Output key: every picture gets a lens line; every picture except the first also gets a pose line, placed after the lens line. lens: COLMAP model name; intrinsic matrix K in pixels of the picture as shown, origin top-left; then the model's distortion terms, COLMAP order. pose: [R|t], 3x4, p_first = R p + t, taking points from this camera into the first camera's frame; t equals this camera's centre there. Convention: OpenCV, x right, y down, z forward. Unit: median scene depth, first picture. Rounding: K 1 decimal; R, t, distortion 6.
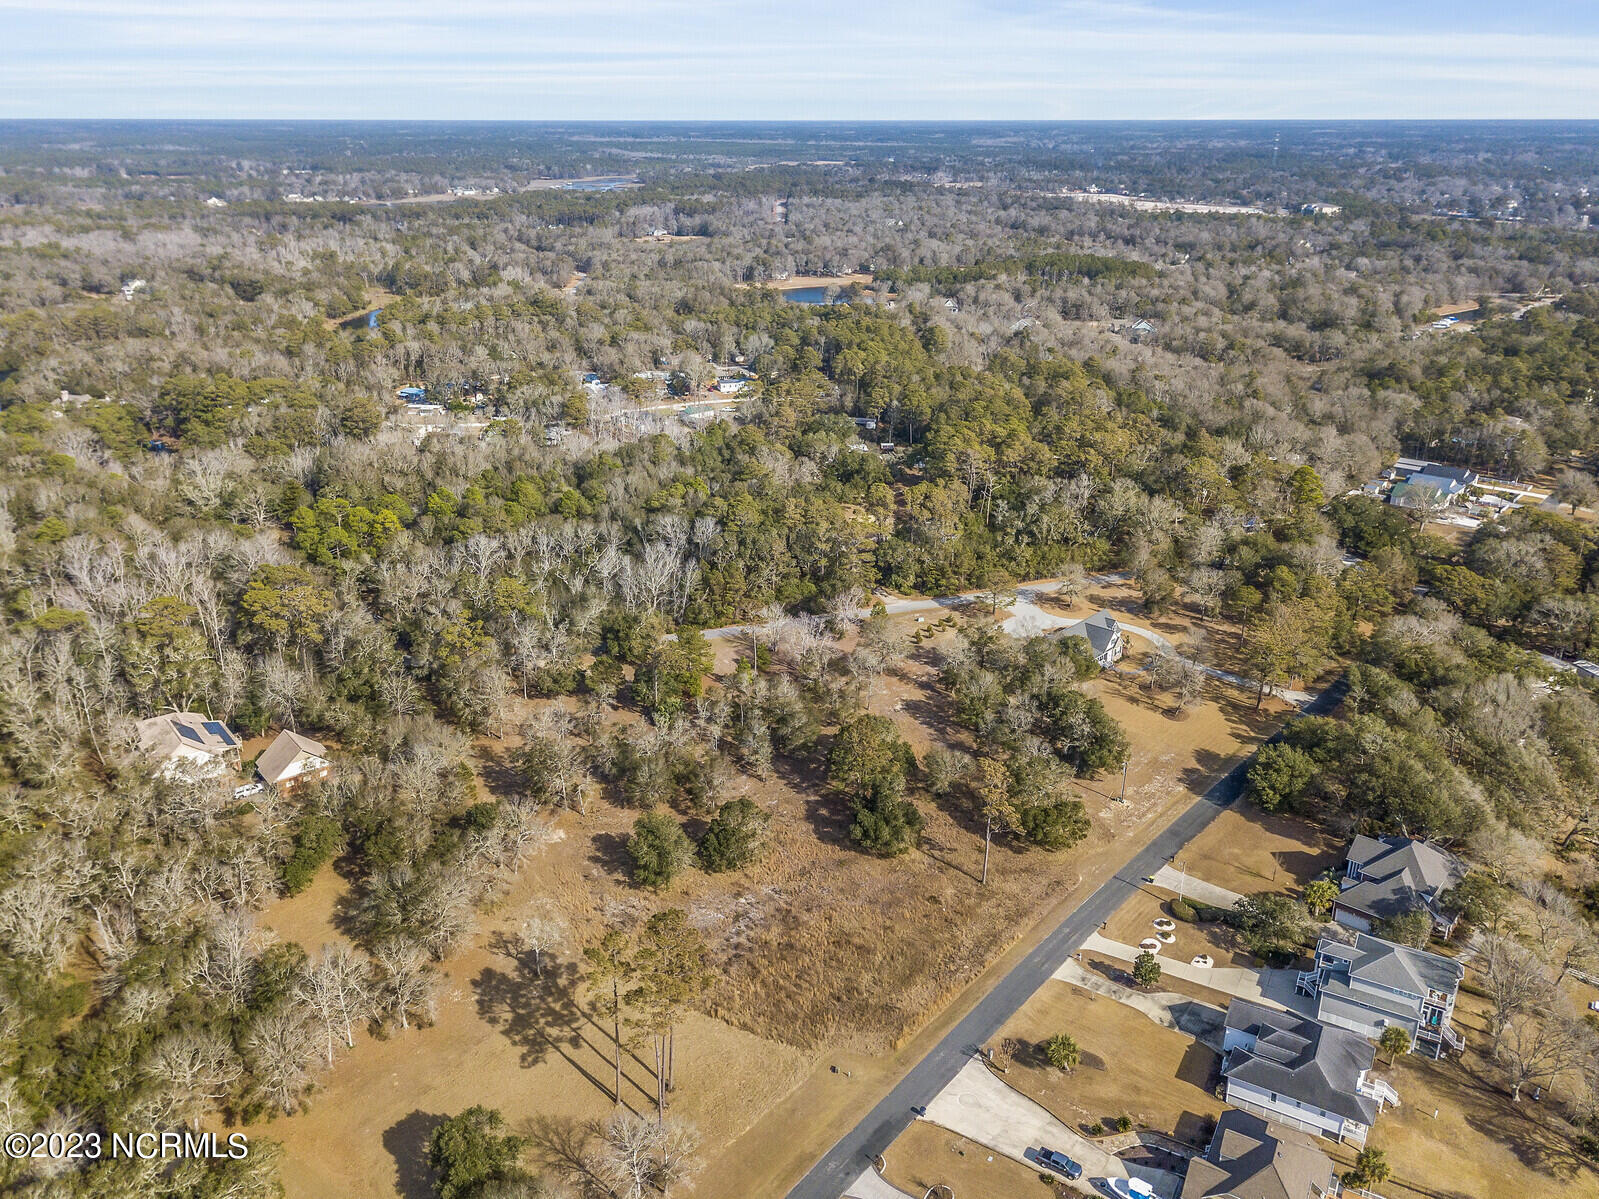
lens RADIAL K [[1258.7, 0, 799.5], [0, 1258.7, 599.5], [0, 0, 1]] dist [0.004135, 0.001753]
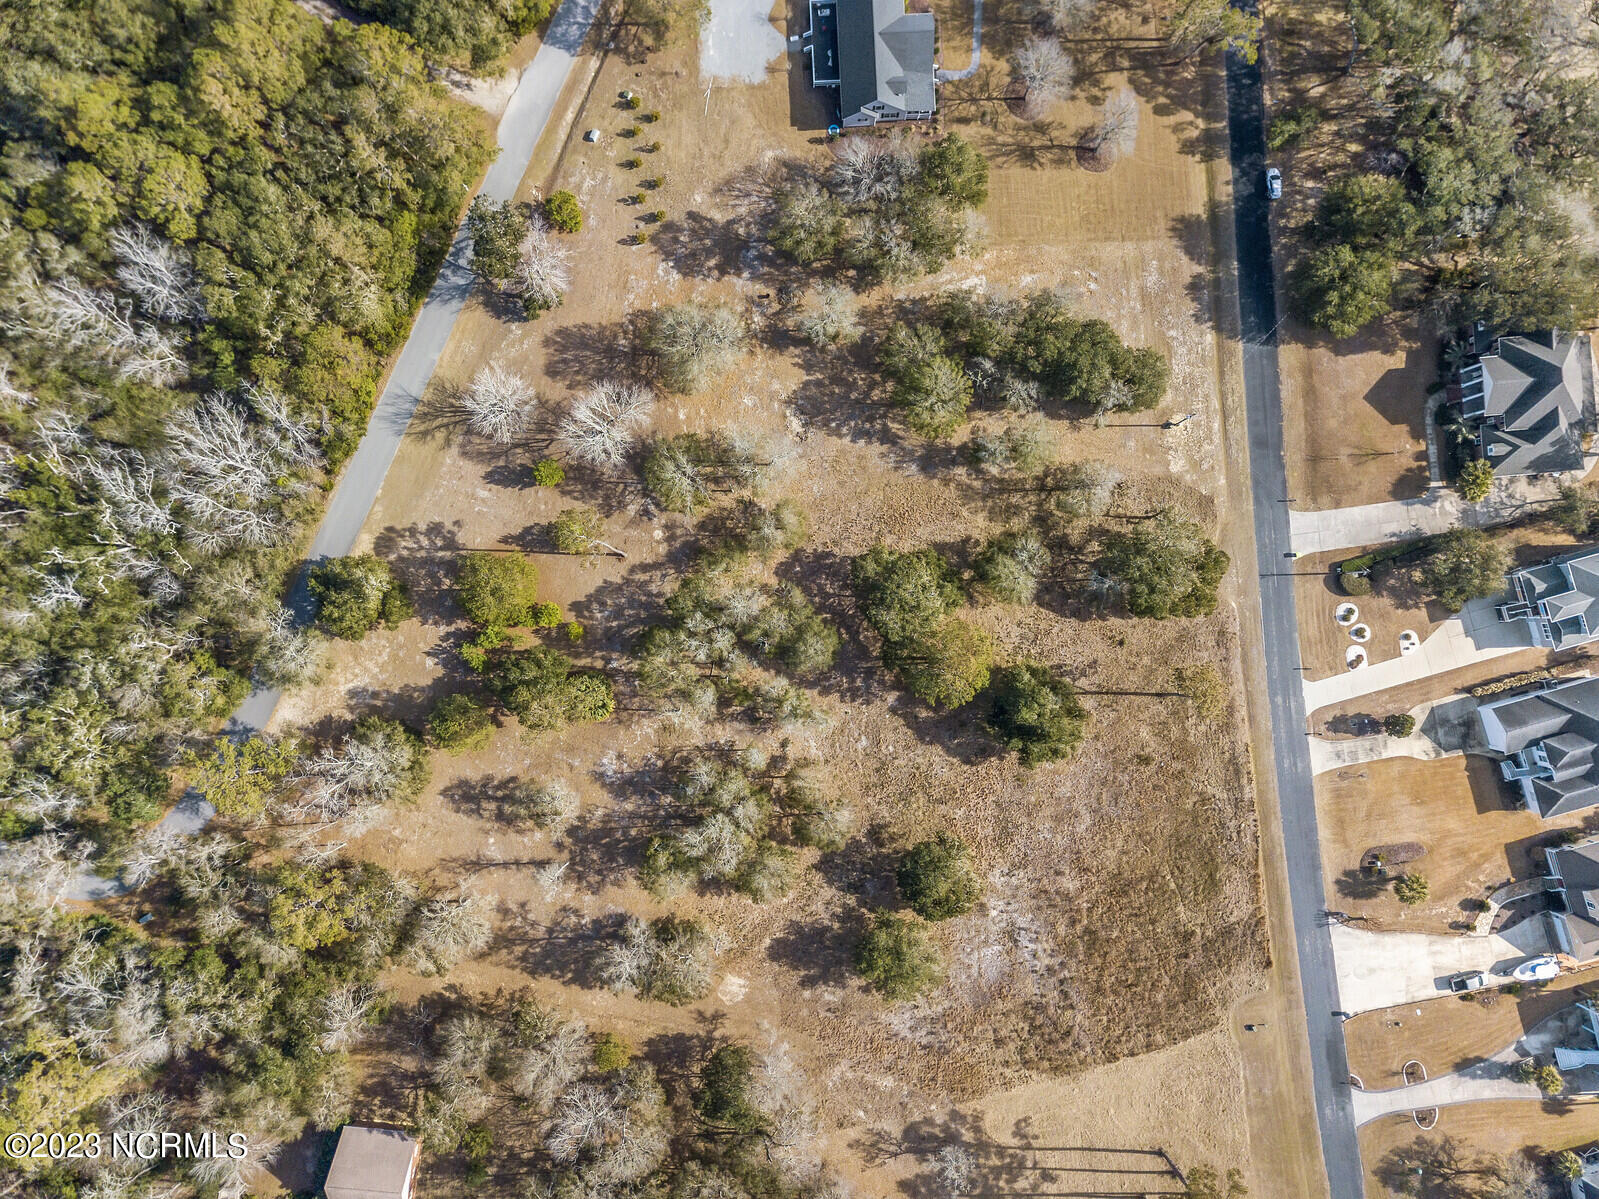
lens RADIAL K [[1262.3, 0, 799.3], [0, 1262.3, 568.8], [0, 0, 1]] dist [0.065810, -0.055408]
pose [[0.698894, -0.715202, 0.005871, 0.031711], [0.252929, 0.254823, 0.933323, -0.808192], [-0.669010, -0.650809, 0.358989, 1.068596]]
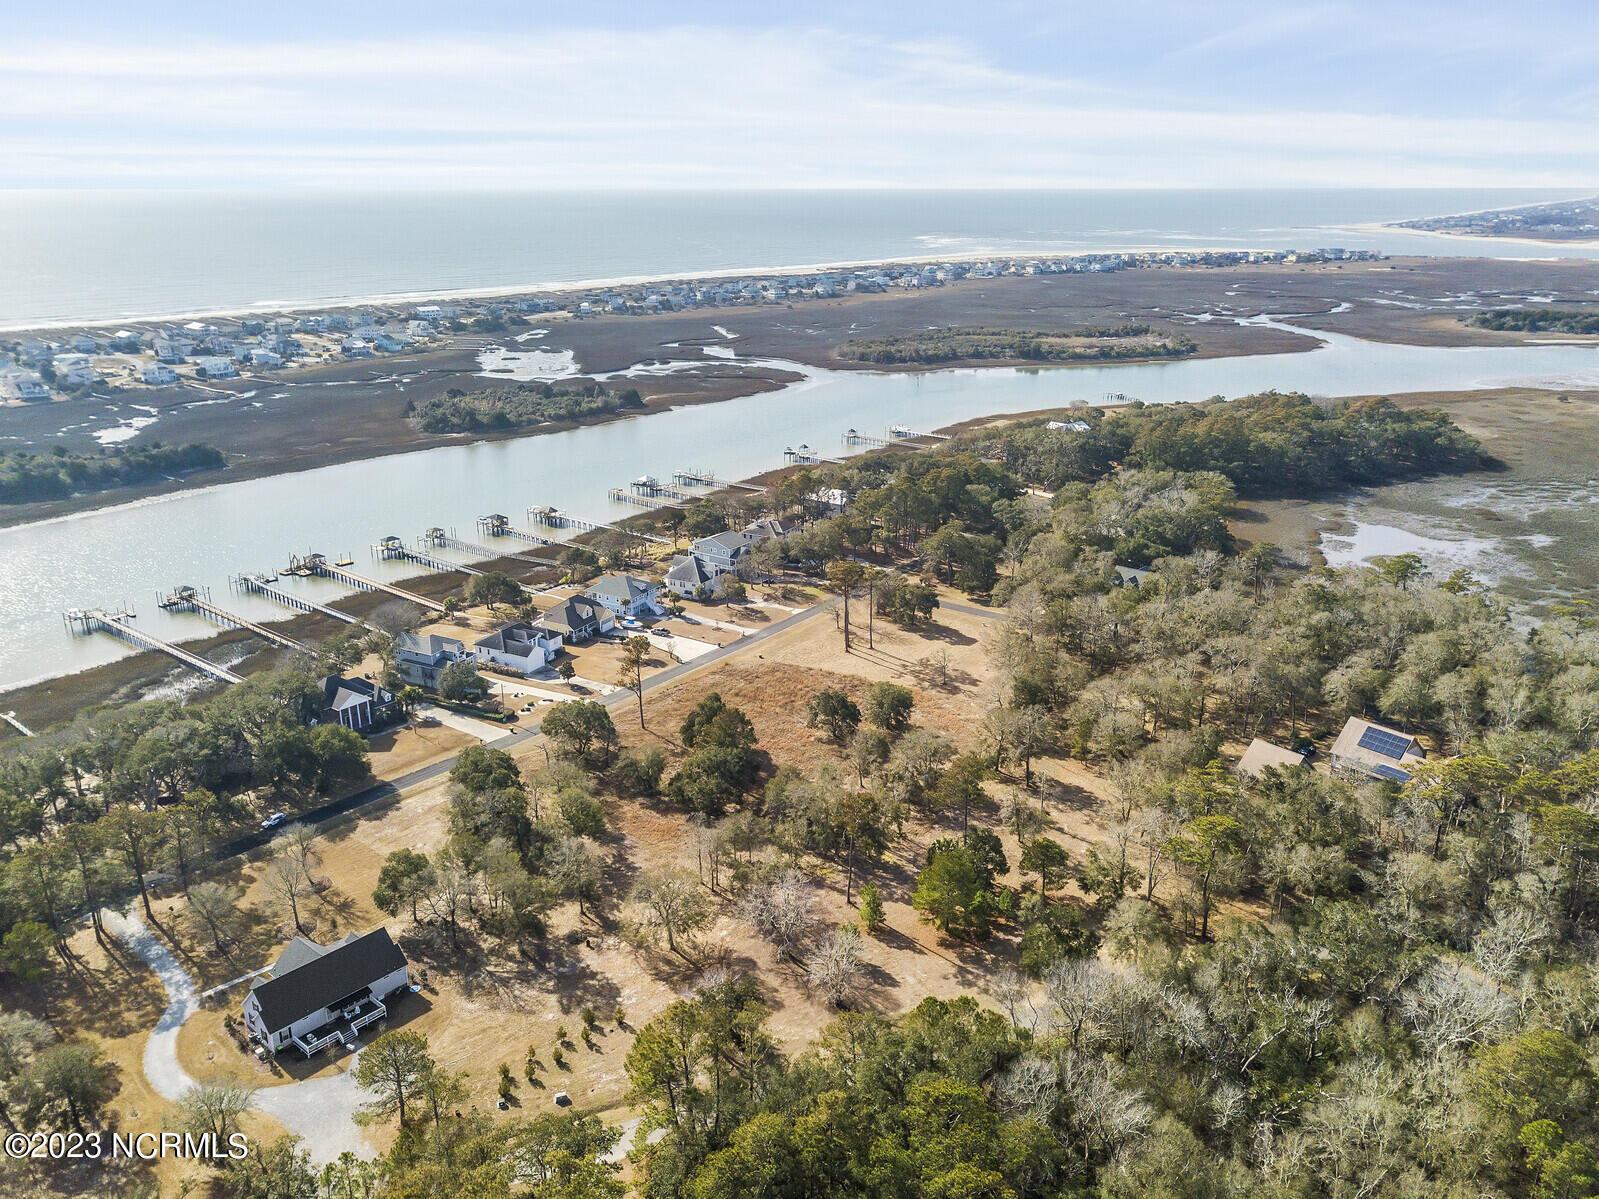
lens RADIAL K [[1262.3, 0, 799.3], [0, 1262.3, 568.8], [0, 0, 1]] dist [0.065810, -0.055408]
pose [[-0.999633, 0.011025, -0.024741, 0.016521], [-0.006938, 0.778715, 0.627339, -0.863716], [0.026183, 0.627280, -0.778353, 2.265842]]
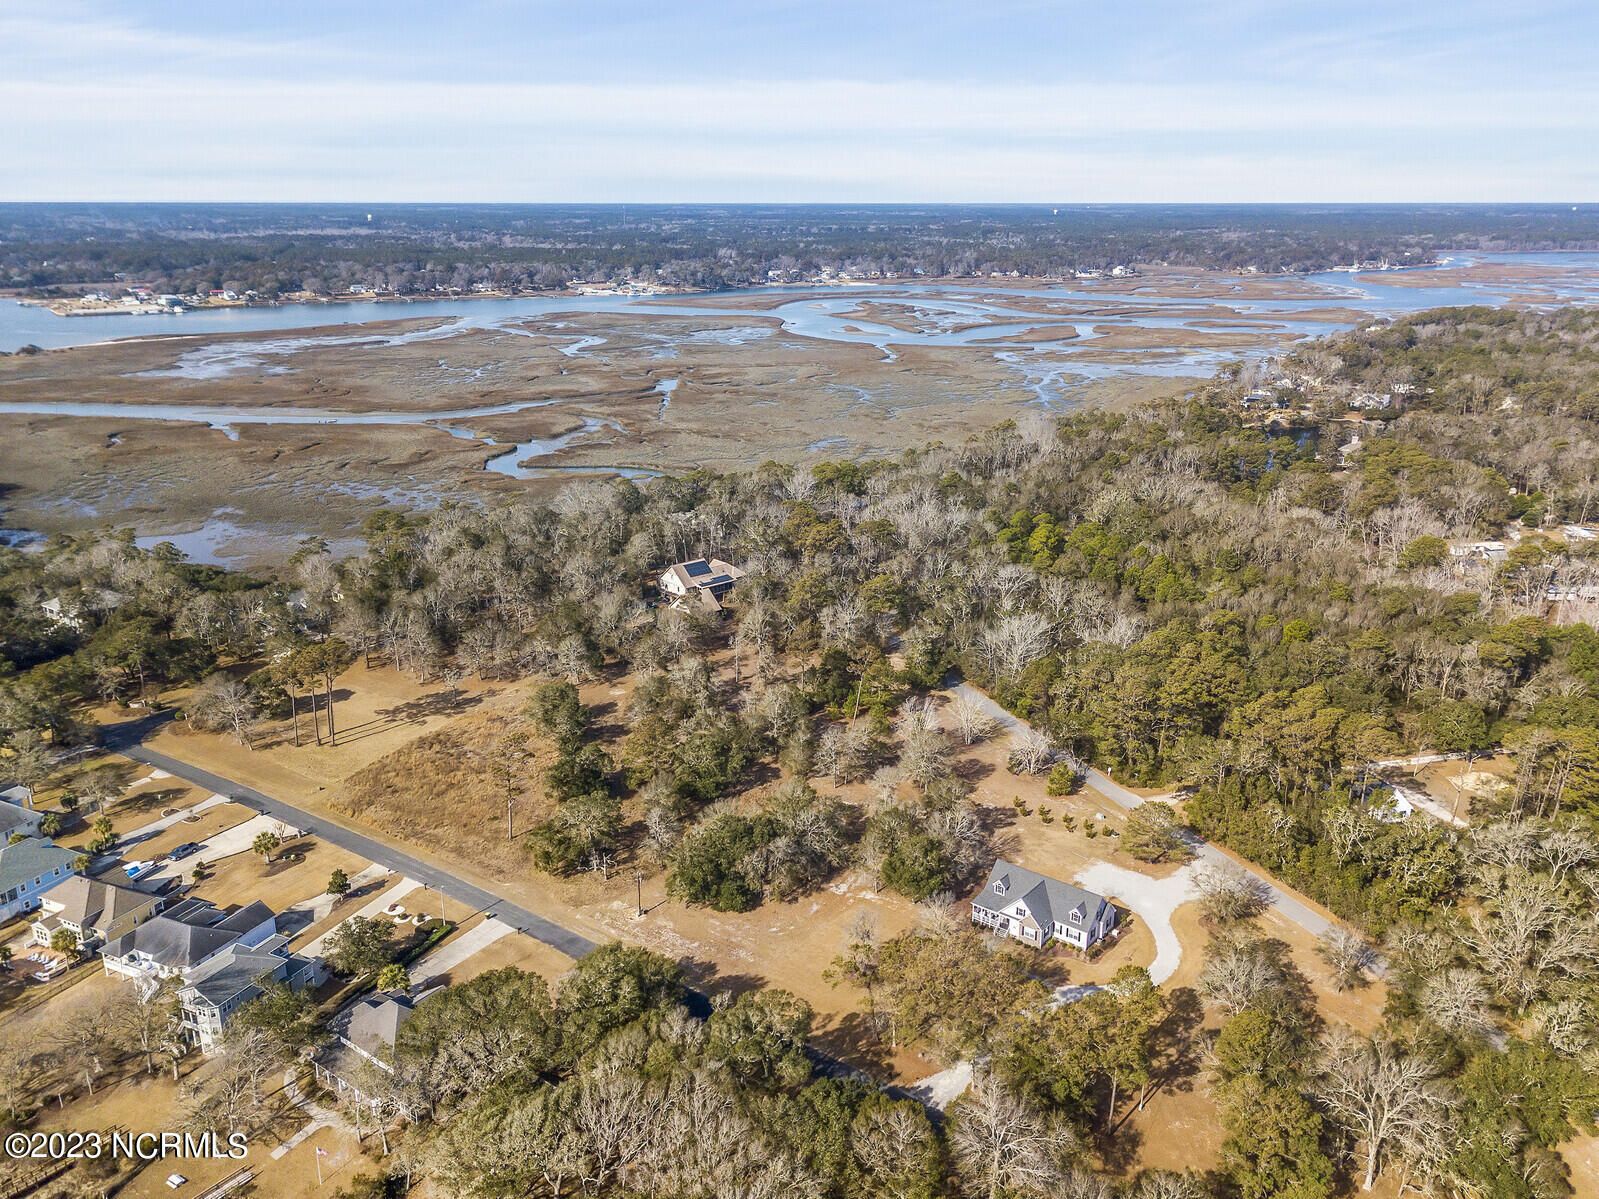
lens RADIAL K [[1262.3, 0, 799.3], [0, 1262.3, 568.8], [0, 0, 1]] dist [0.065810, -0.055408]
pose [[0.071623, 0.288634, -0.954757, 1.427516], [-0.367054, 0.897671, 0.243841, -0.451149], [0.927438, 0.332983, 0.170239, 1.134176]]
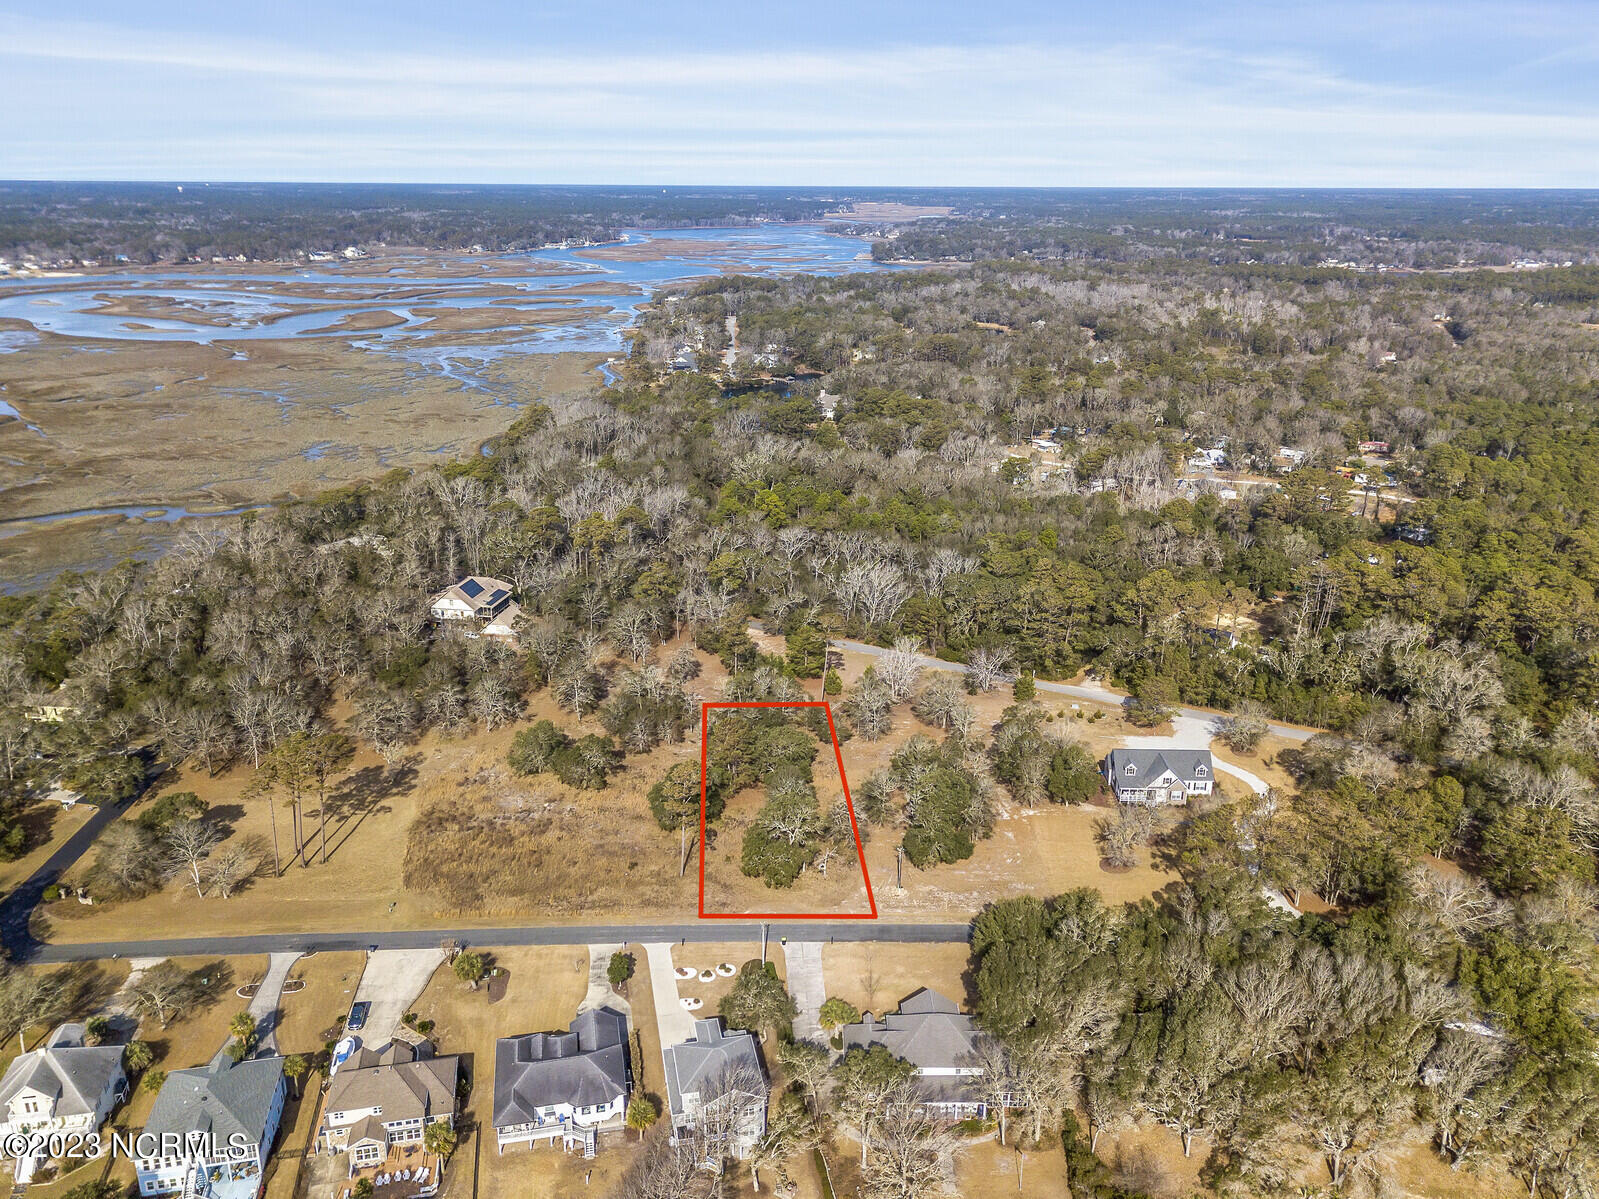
lens RADIAL K [[1262.3, 0, 799.3], [0, 1262.3, 568.8], [0, 0, 1]] dist [0.065810, -0.055408]
pose [[0.658057, 0.231101, -0.716626, 1.102635], [-0.282920, 0.957886, 0.049107, -0.131107], [0.697795, 0.170433, 0.695727, 0.309895]]
